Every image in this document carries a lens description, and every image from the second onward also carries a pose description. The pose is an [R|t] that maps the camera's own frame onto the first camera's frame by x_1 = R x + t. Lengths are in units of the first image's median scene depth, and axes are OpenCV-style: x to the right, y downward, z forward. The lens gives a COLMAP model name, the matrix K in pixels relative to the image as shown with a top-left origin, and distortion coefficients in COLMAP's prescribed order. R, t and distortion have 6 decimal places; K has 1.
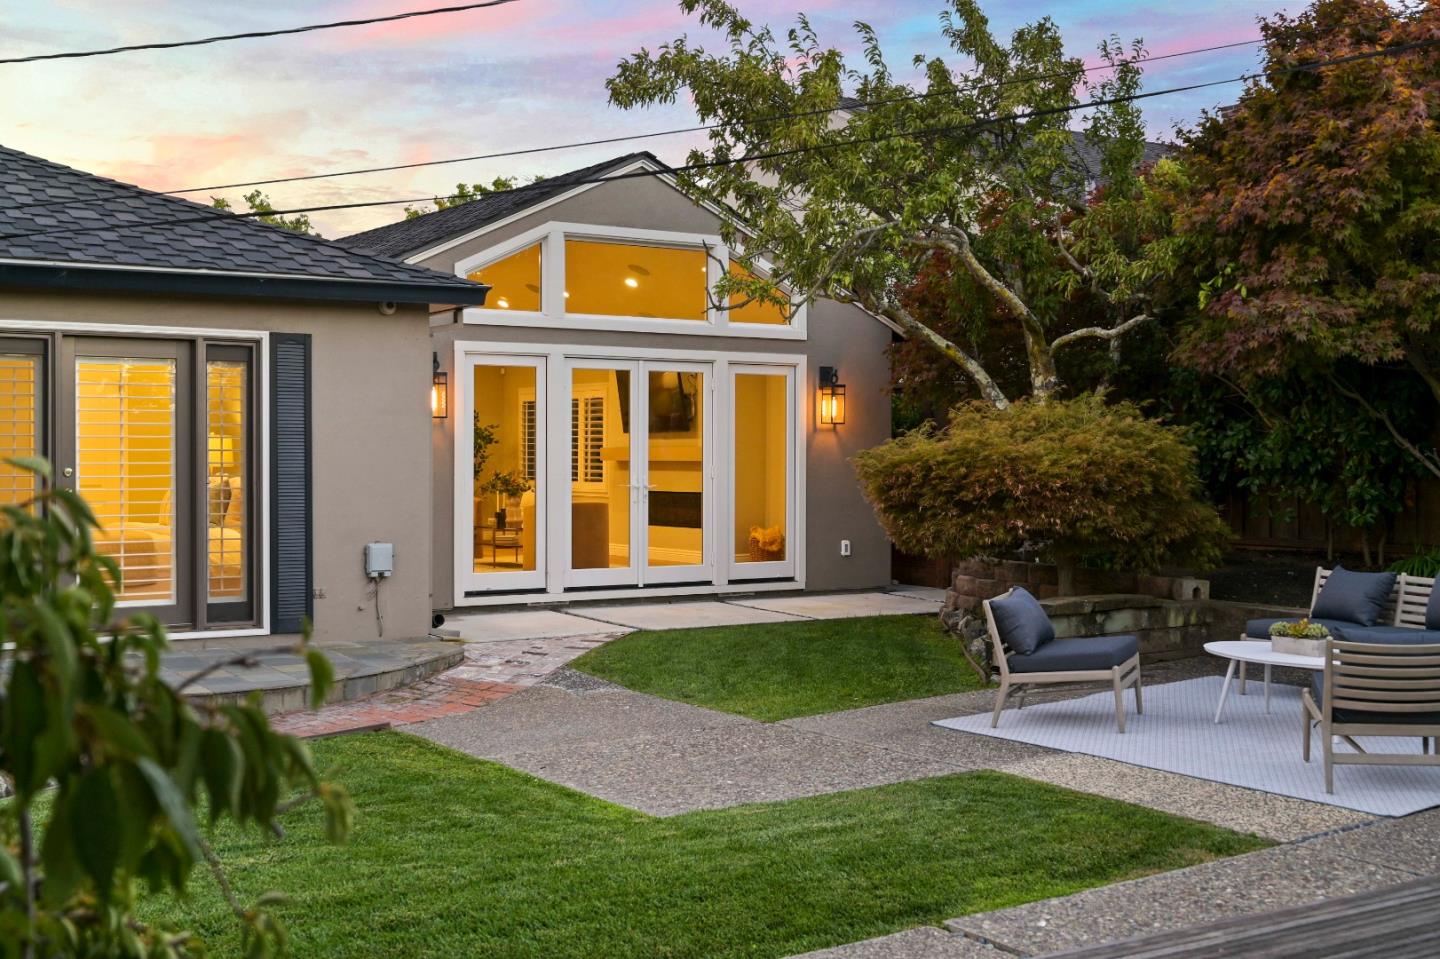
lens RADIAL K [[1745.5, 0, 721.4], [0, 1745.5, 480.4], [0, 0, 1]] dist [0.012766, 0.000000]
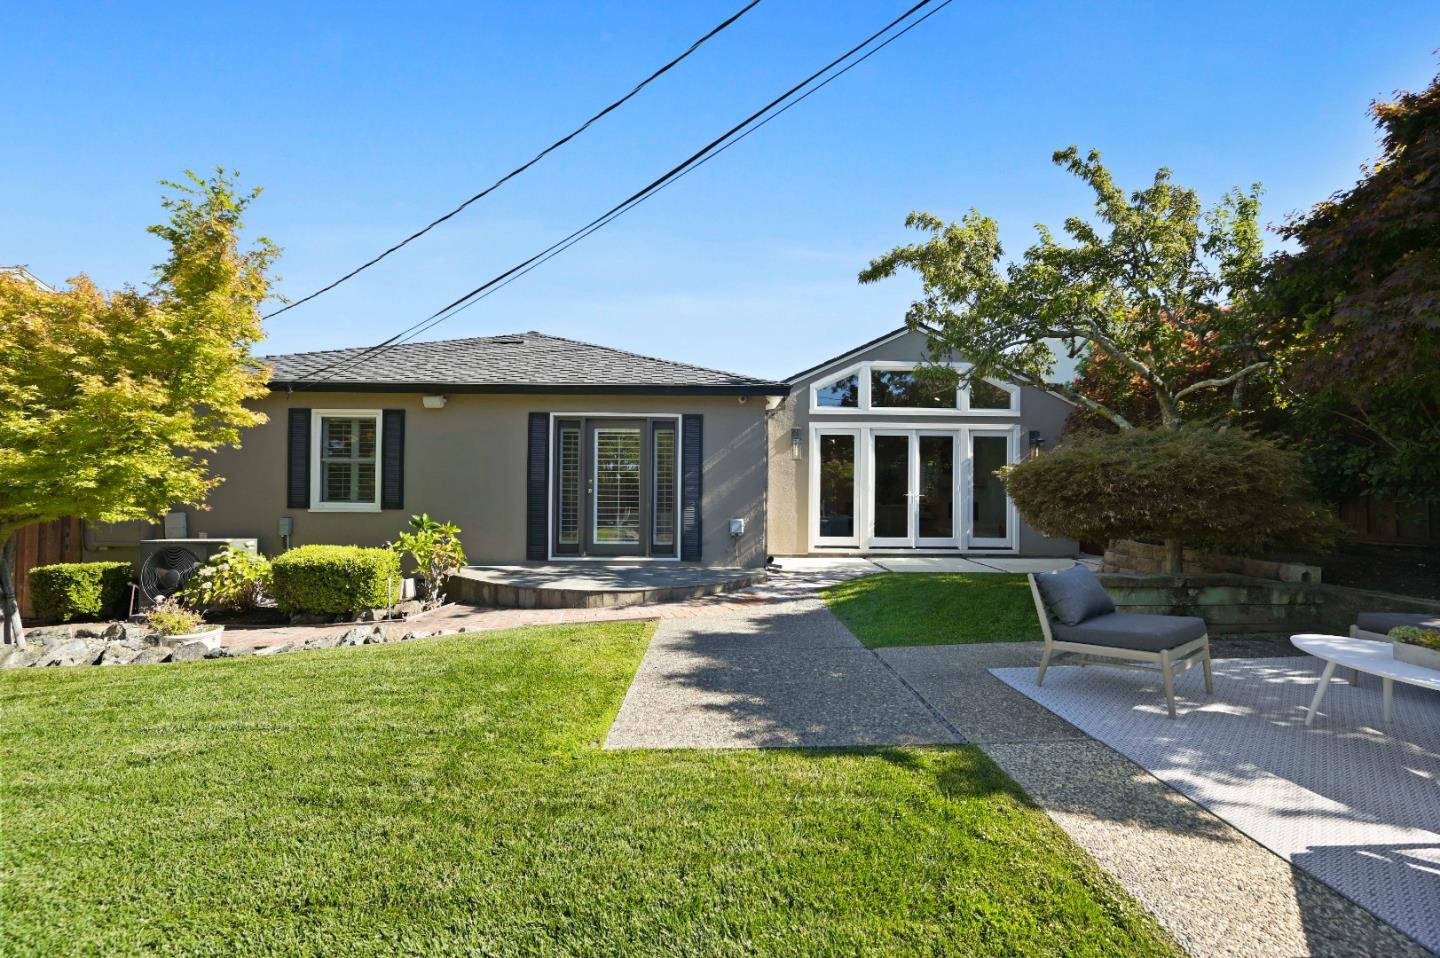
lens RADIAL K [[576.1, 0, 721.5], [0, 576.1, 490.2], [0, 0, 1]] dist [0.001944, -0.000091]
pose [[0.845759, -0.000447, -0.533564, 0.147497], [-0.014926, 0.999588, -0.024497, 0.020952], [0.533356, 0.028683, 0.845405, 0.459057]]
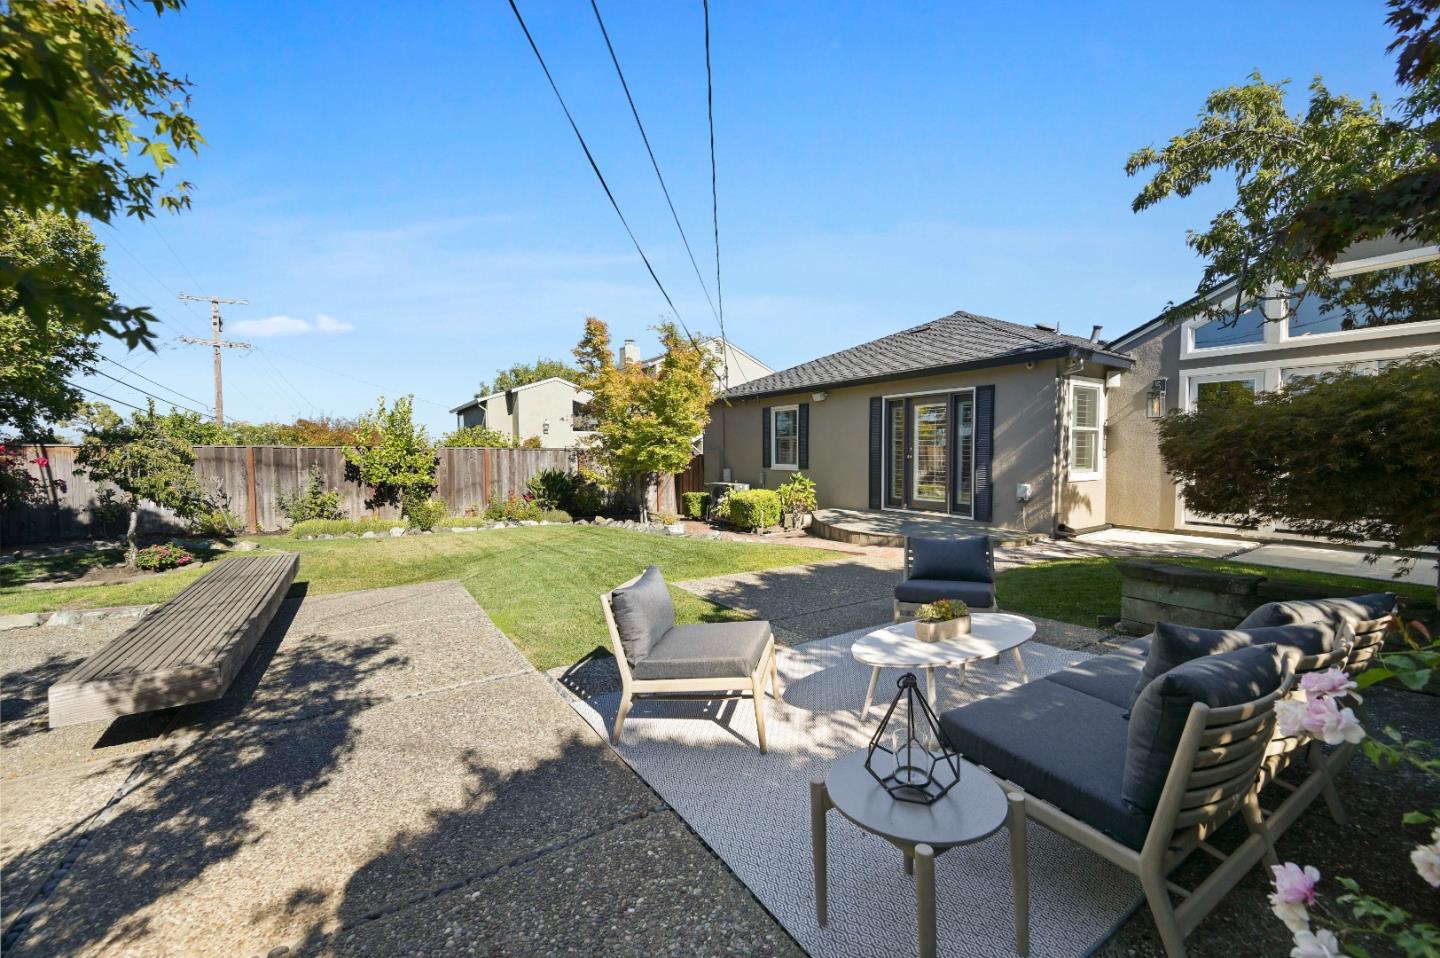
lens RADIAL K [[576.1, 0, 723.7], [0, 576.1, 476.6], [0, 0, 1]] dist [0.001944, -0.000091]
pose [[-0.004674, 0.045725, -0.998943, 0.500655], [-0.009470, 0.998907, 0.045768, 0.000346], [0.999944, 0.009674, -0.004236, 0.689522]]
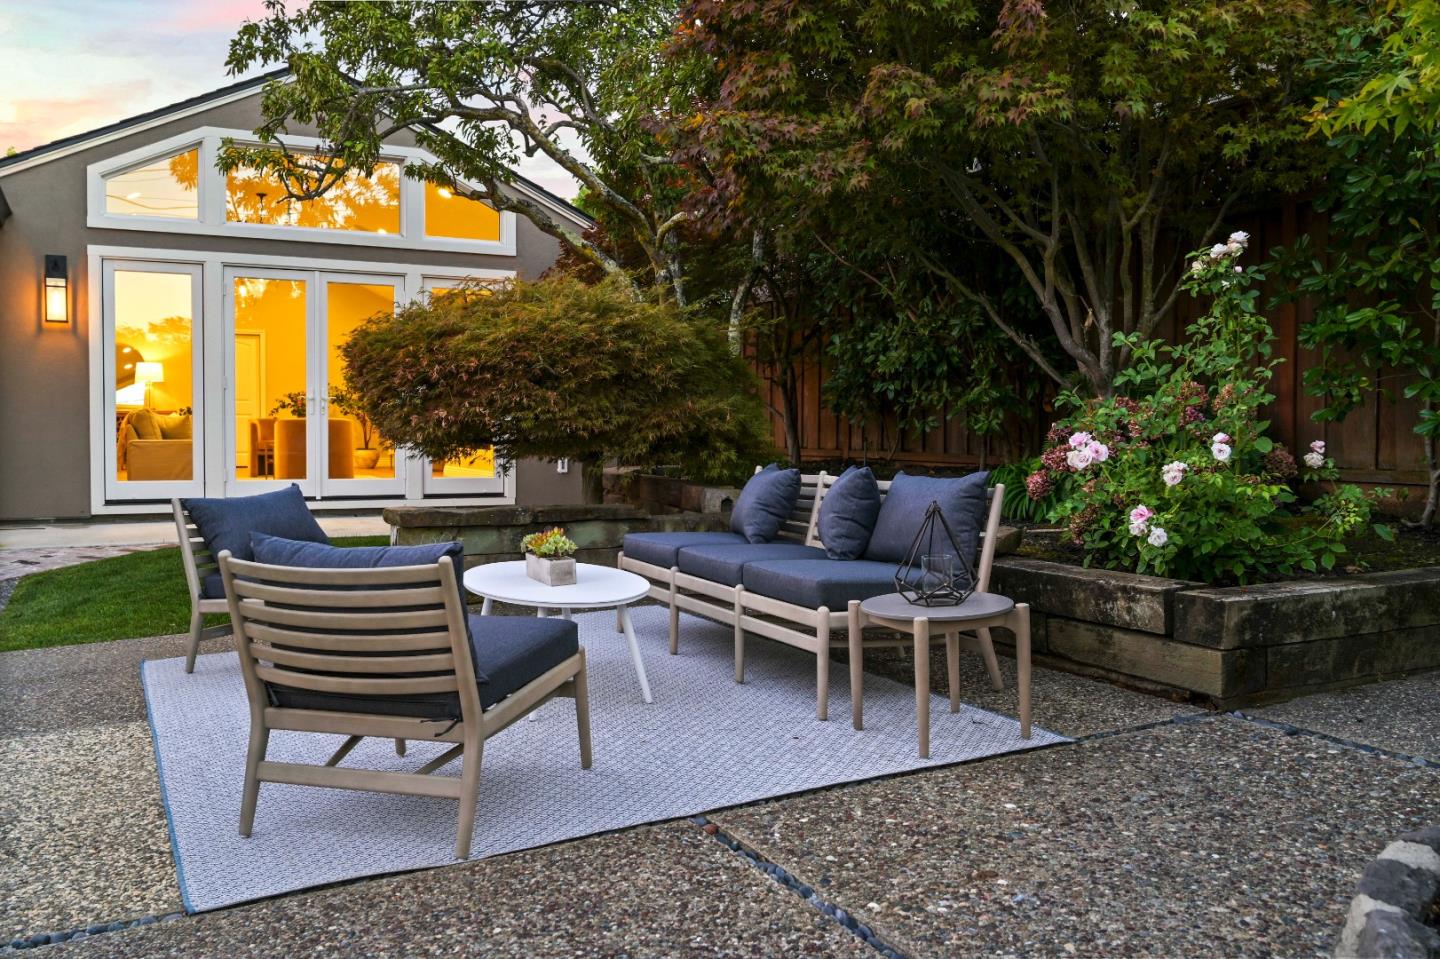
lens RADIAL K [[1257.2, 0, 718.0], [0, 1257.2, 479.5], [0, 0, 1]] dist [0.000373, -0.014862]
pose [[0.991702, 0.010305, -0.128147, 0.357982], [-0.006645, 0.999559, 0.028955, 0.035968], [0.128389, -0.027863, 0.991332, 0.414011]]
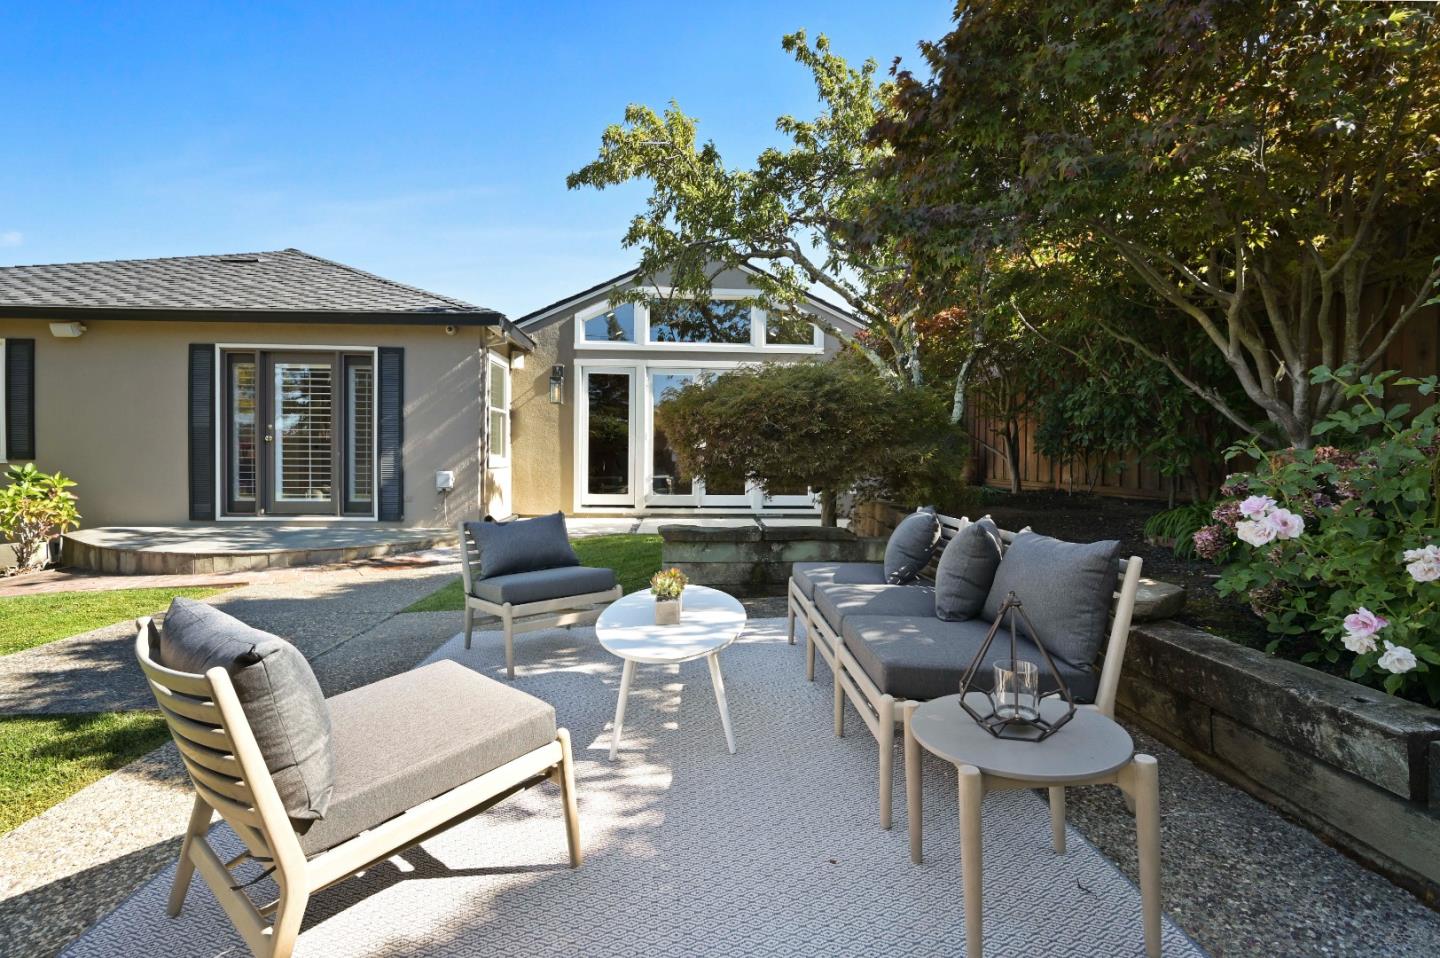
lens RADIAL K [[685.4, 0, 718.2], [0, 685.4, 466.1], [0, 0, 1]] dist [0.005270, -0.001078]
pose [[0.861356, 0.014239, -0.507803, 0.389030], [-0.015330, 0.999880, 0.002035, 0.027251], [0.507771, 0.006032, 0.861471, 0.594063]]
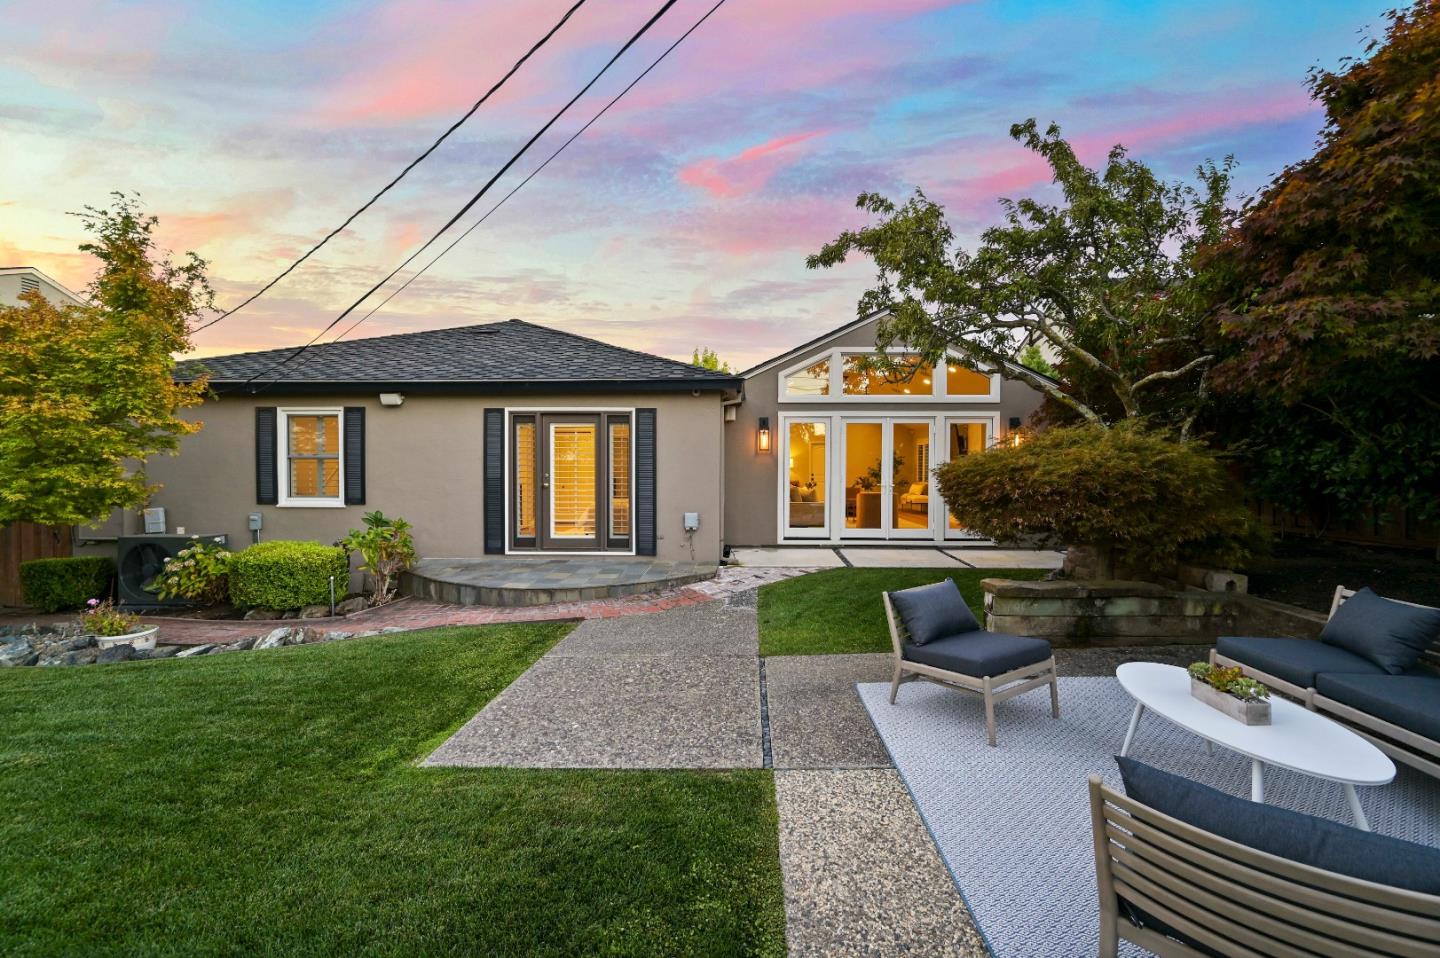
lens RADIAL K [[591.8, 0, 725.1], [0, 591.8, 480.8], [0, 0, 1]] dist [0.001282, 0.000639]
pose [[0.813855, 0.010543, -0.580973, 0.235067], [-0.010047, 0.999941, 0.004071, -0.003423], [0.580982, 0.002524, 0.813913, 0.505238]]
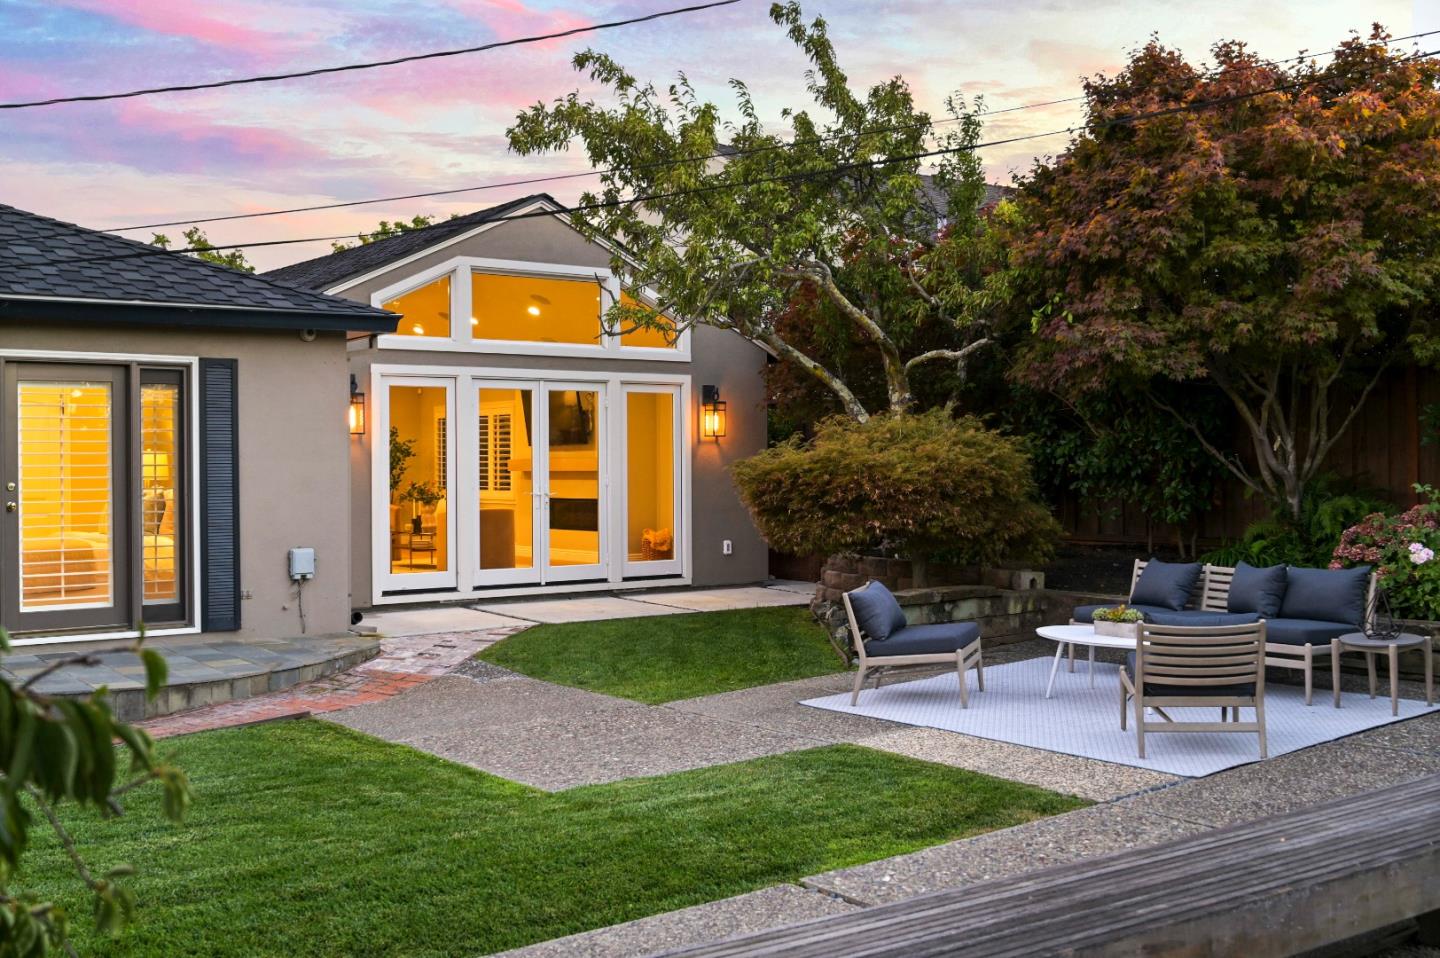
lens RADIAL K [[1567.3, 0, 718.7], [0, 1567.3, 472.0], [0, 0, 1]] dist [0.007385, 0.000000]
pose [[0.998177, -0.009313, 0.059633, 0.008583], [0.009883, 0.999908, -0.009260, -0.000450], [-0.059542, 0.009833, 0.998177, -0.003854]]
